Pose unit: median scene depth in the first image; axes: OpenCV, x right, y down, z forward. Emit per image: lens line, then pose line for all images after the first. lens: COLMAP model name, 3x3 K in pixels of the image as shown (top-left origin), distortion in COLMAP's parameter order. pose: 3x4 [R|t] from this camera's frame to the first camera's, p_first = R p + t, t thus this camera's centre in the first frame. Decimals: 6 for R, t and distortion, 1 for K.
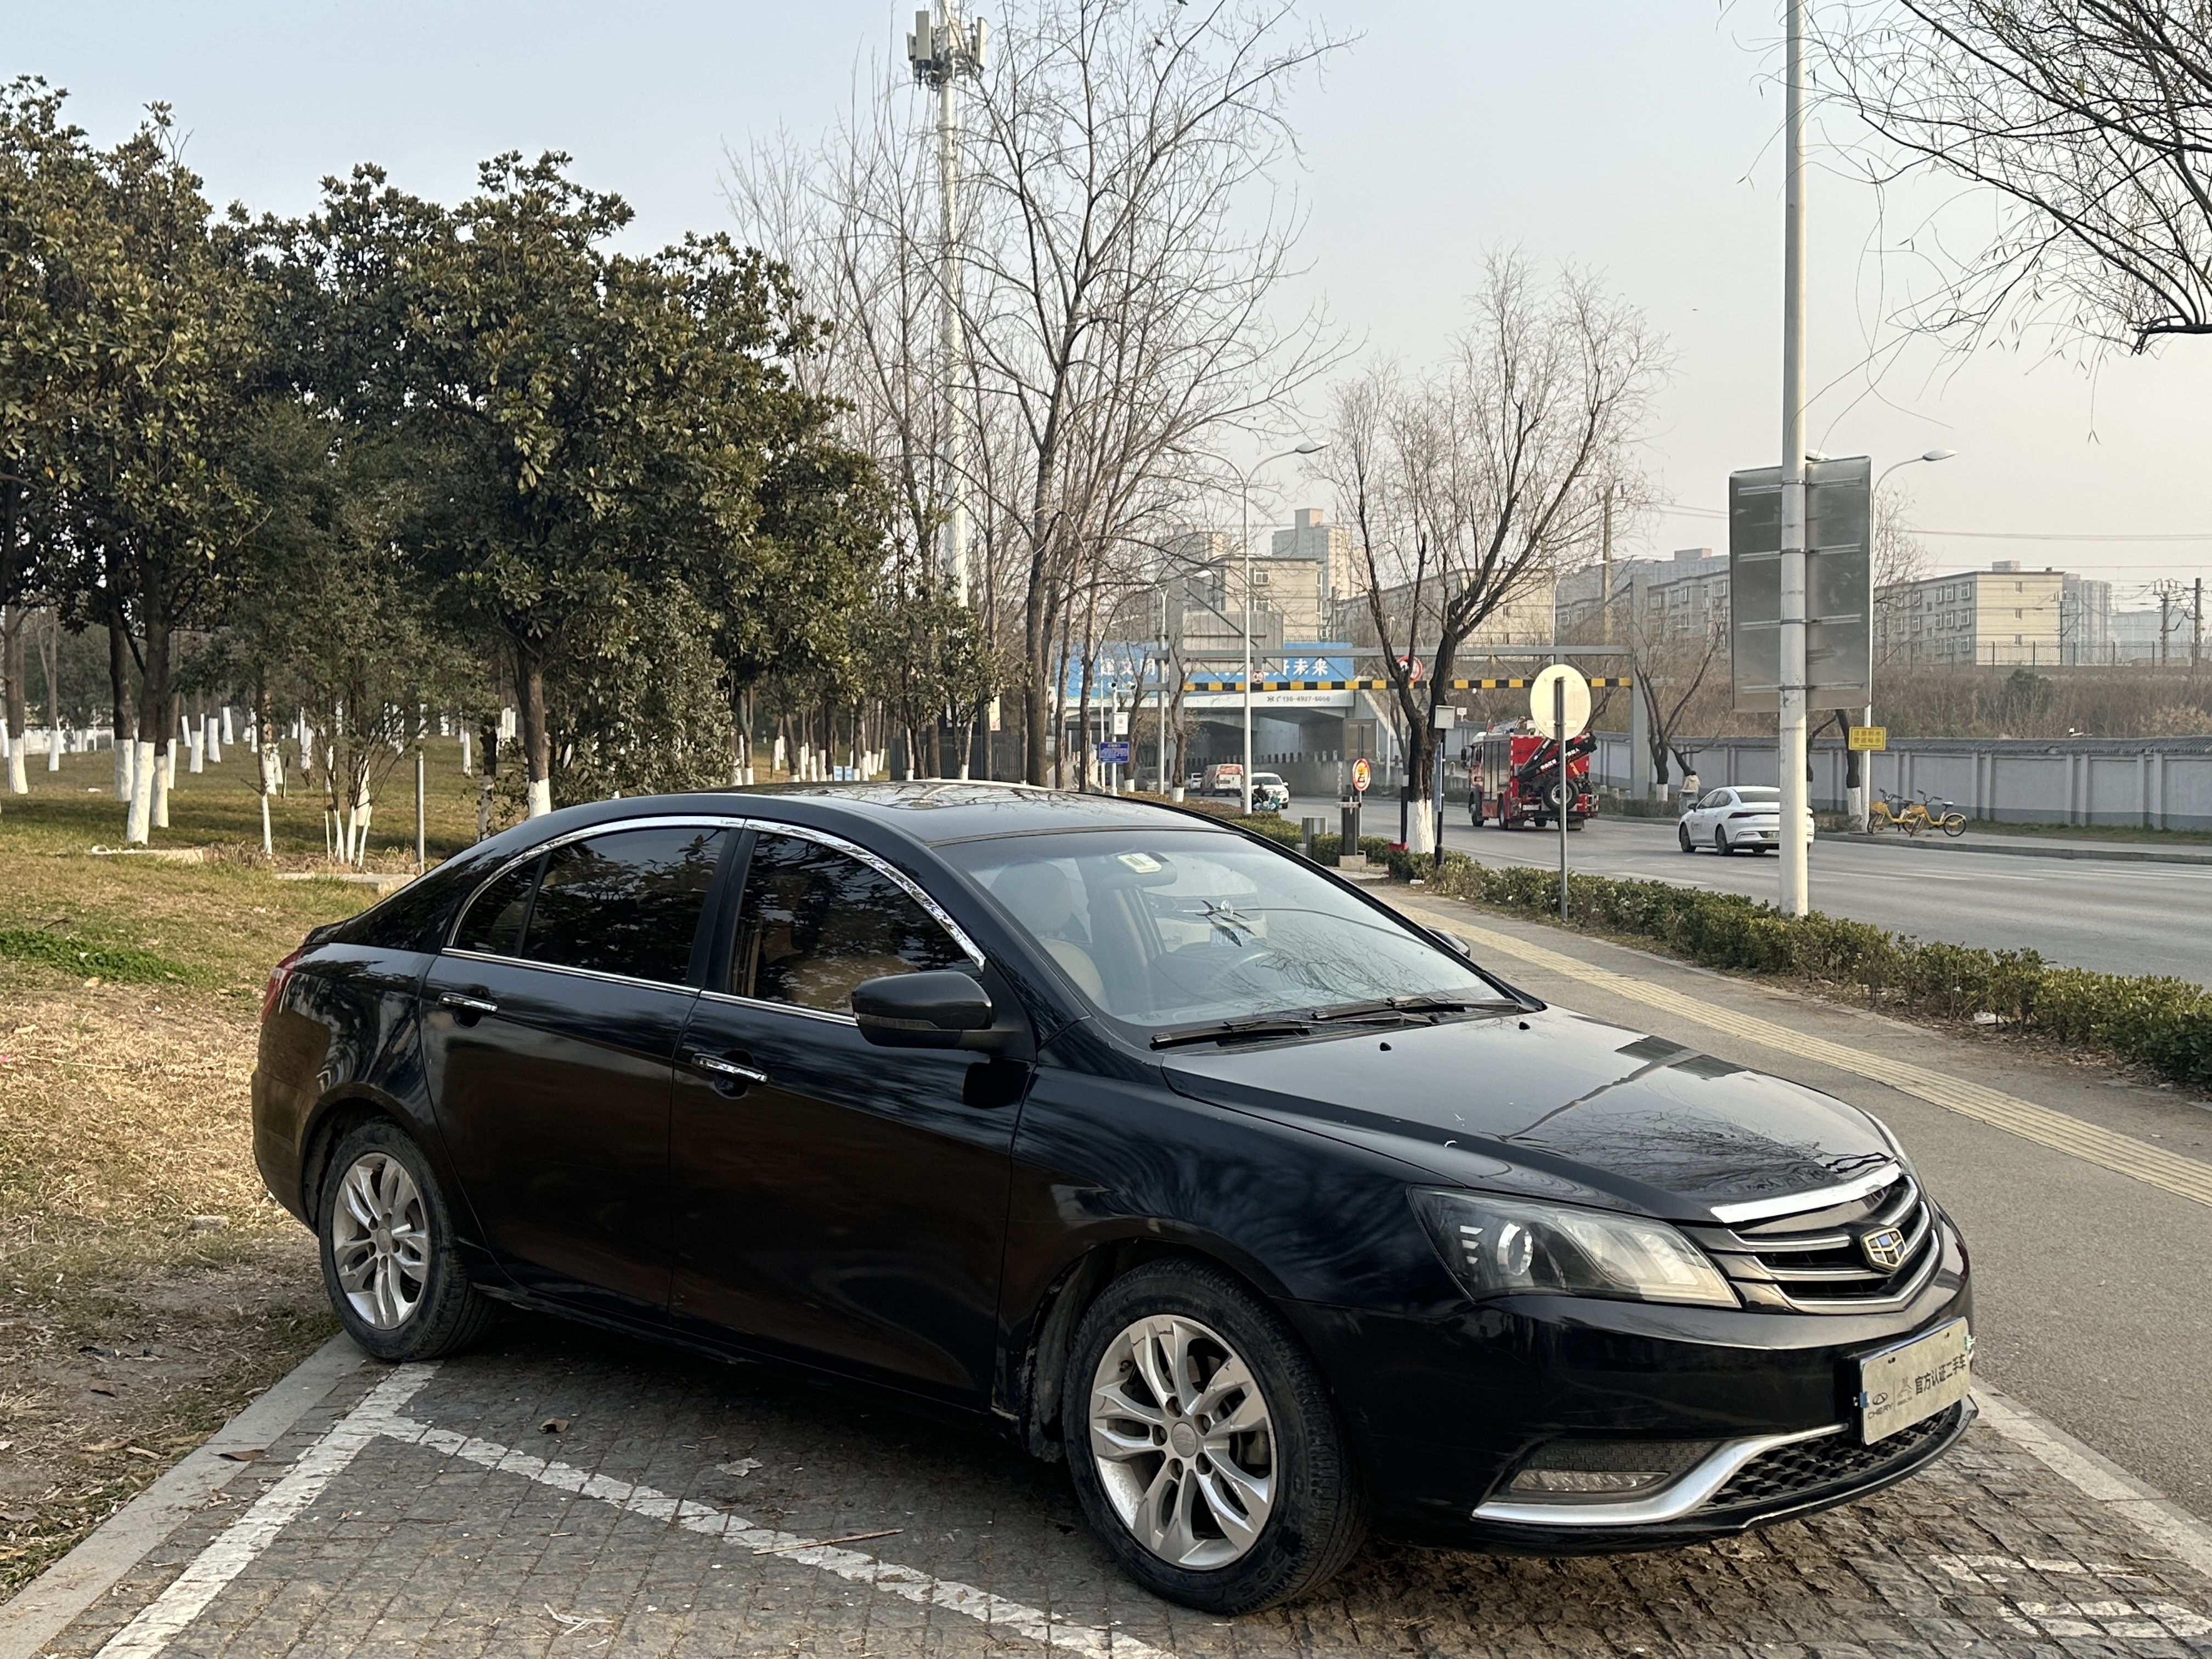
lens RADIAL K [[2351.3, 0, 1106.0], [0, 2351.3, 829.5], [0, 0, 1]] dist [0.072682, 0.008040]
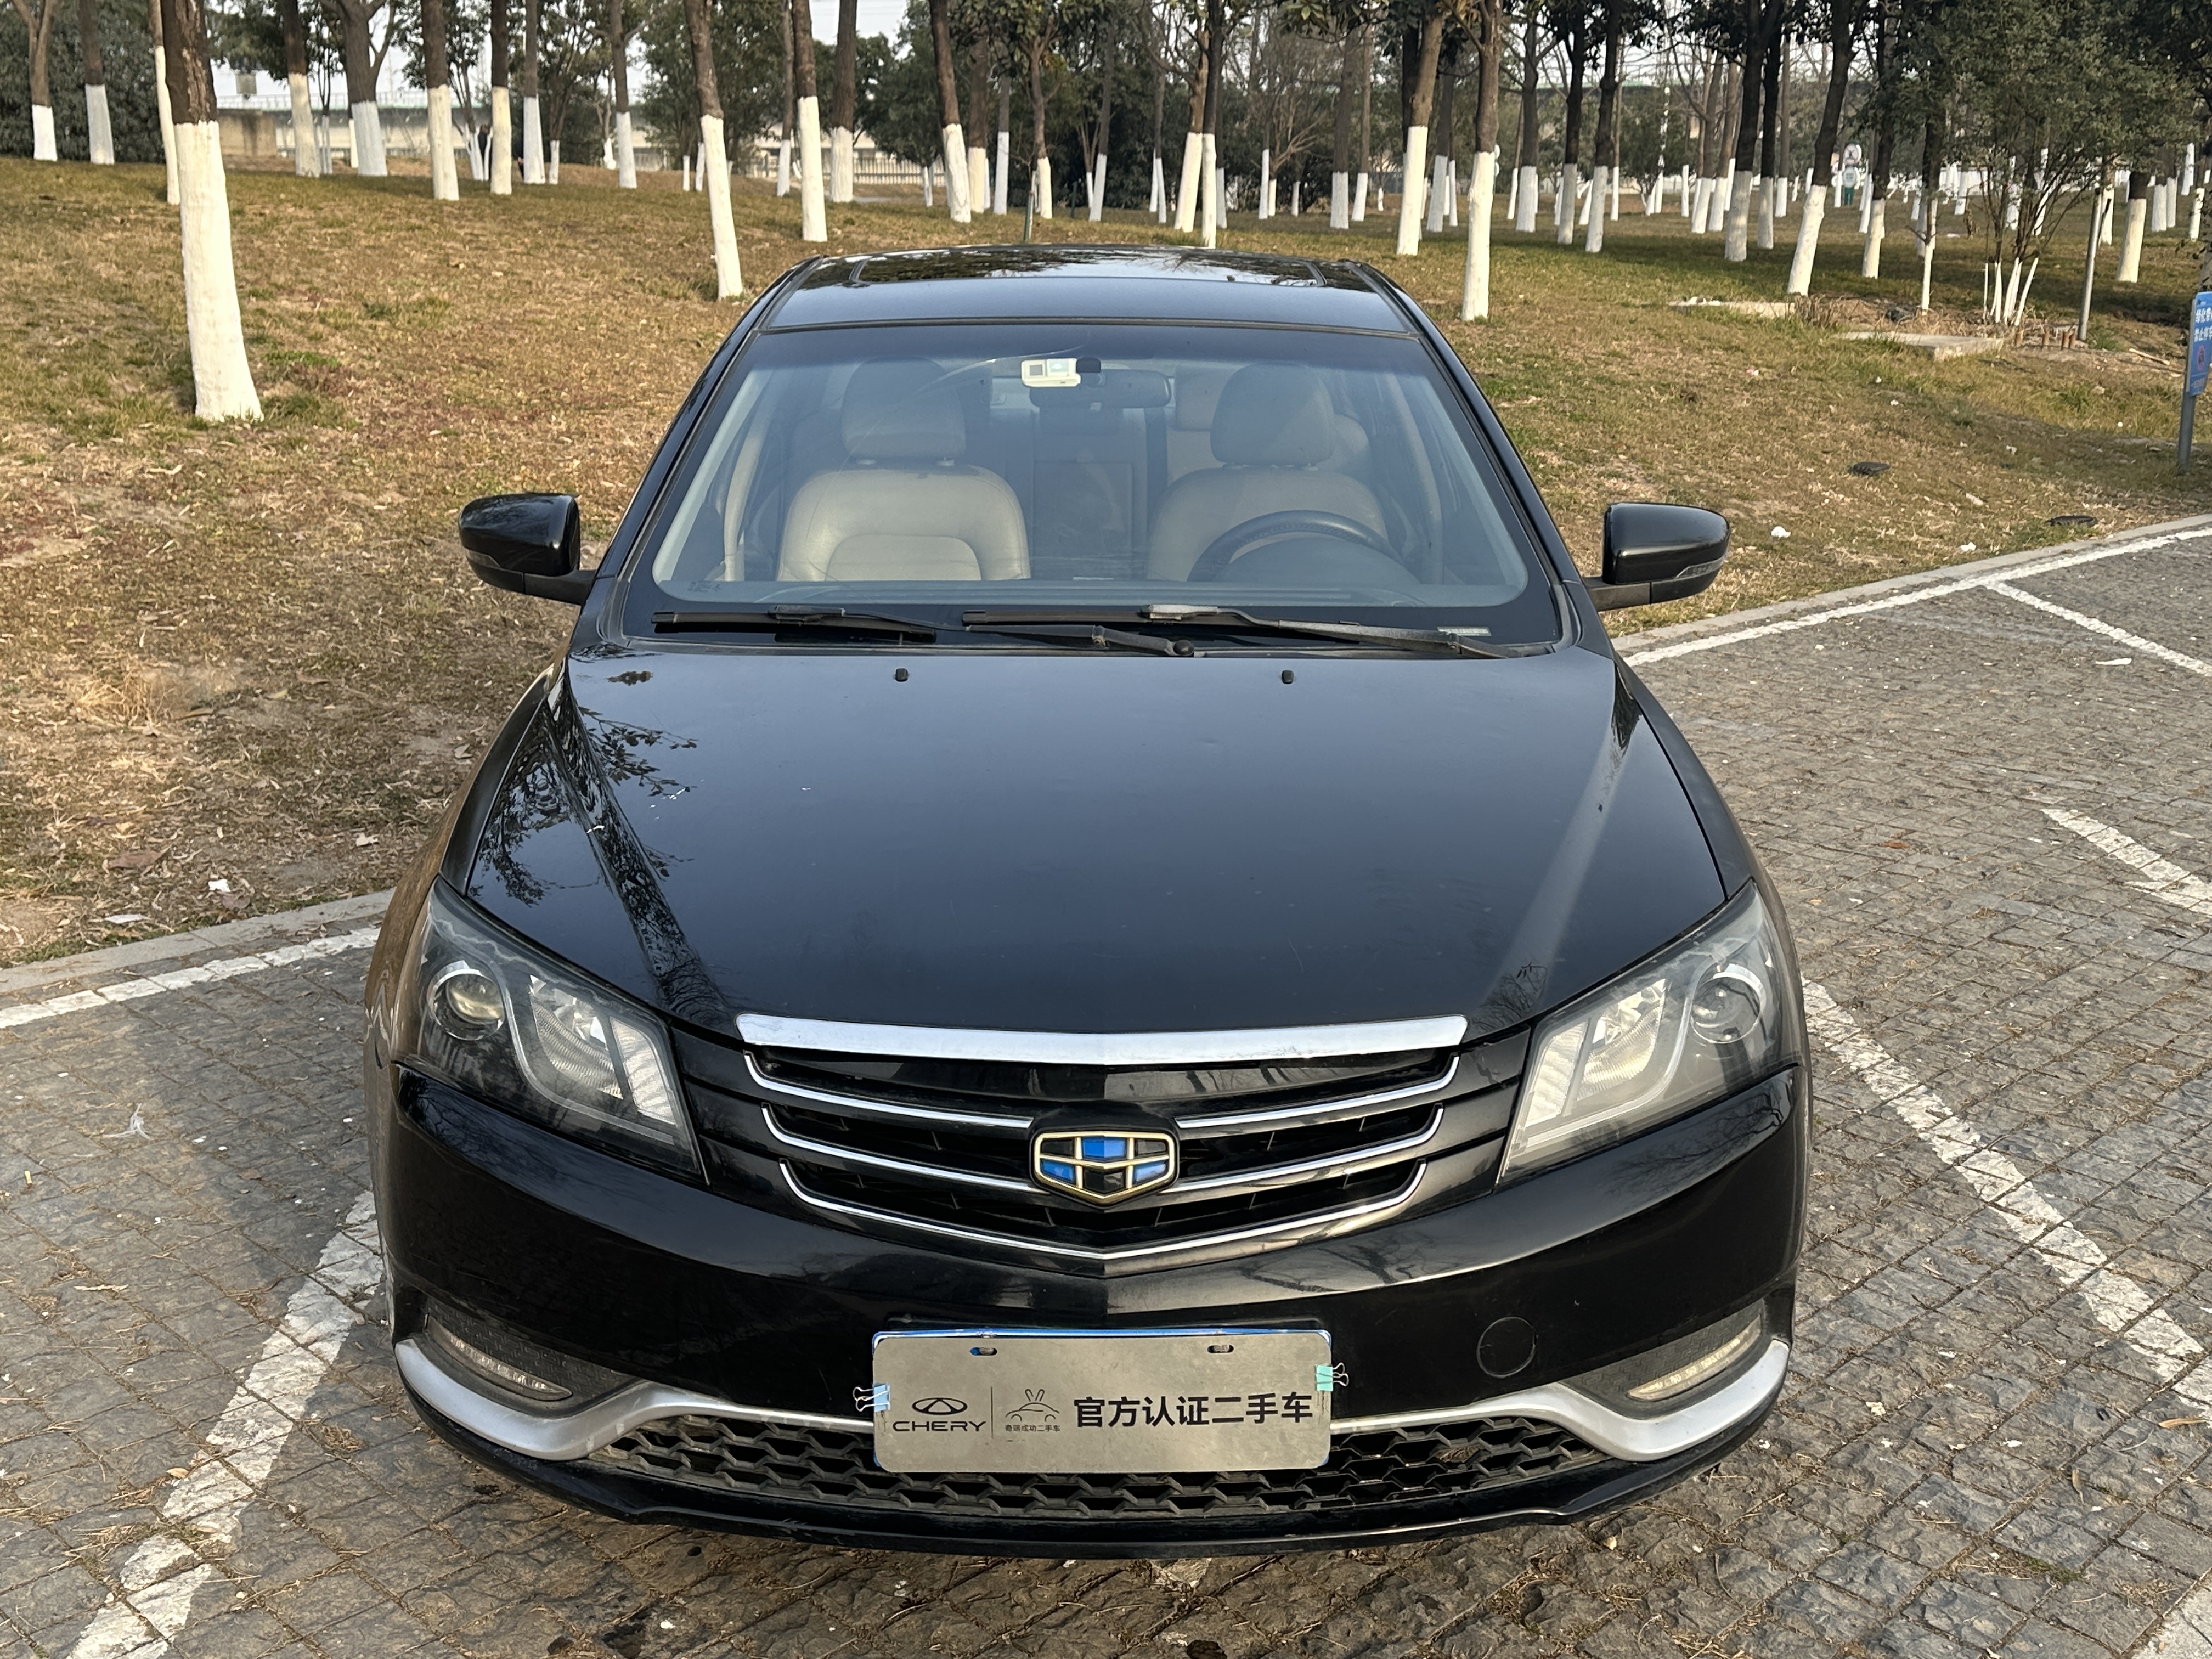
lens RADIAL K [[2351.3, 0, 1106.0], [0, 2351.3, 829.5], [0, 0, 1]] dist [0.072682, 0.008040]
pose [[0.720376, 0.195240, -0.665537, 0.593659], [-0.039854, 0.969629, 0.241310, -0.028253], [0.692438, -0.147310, 0.706279, 0.540566]]
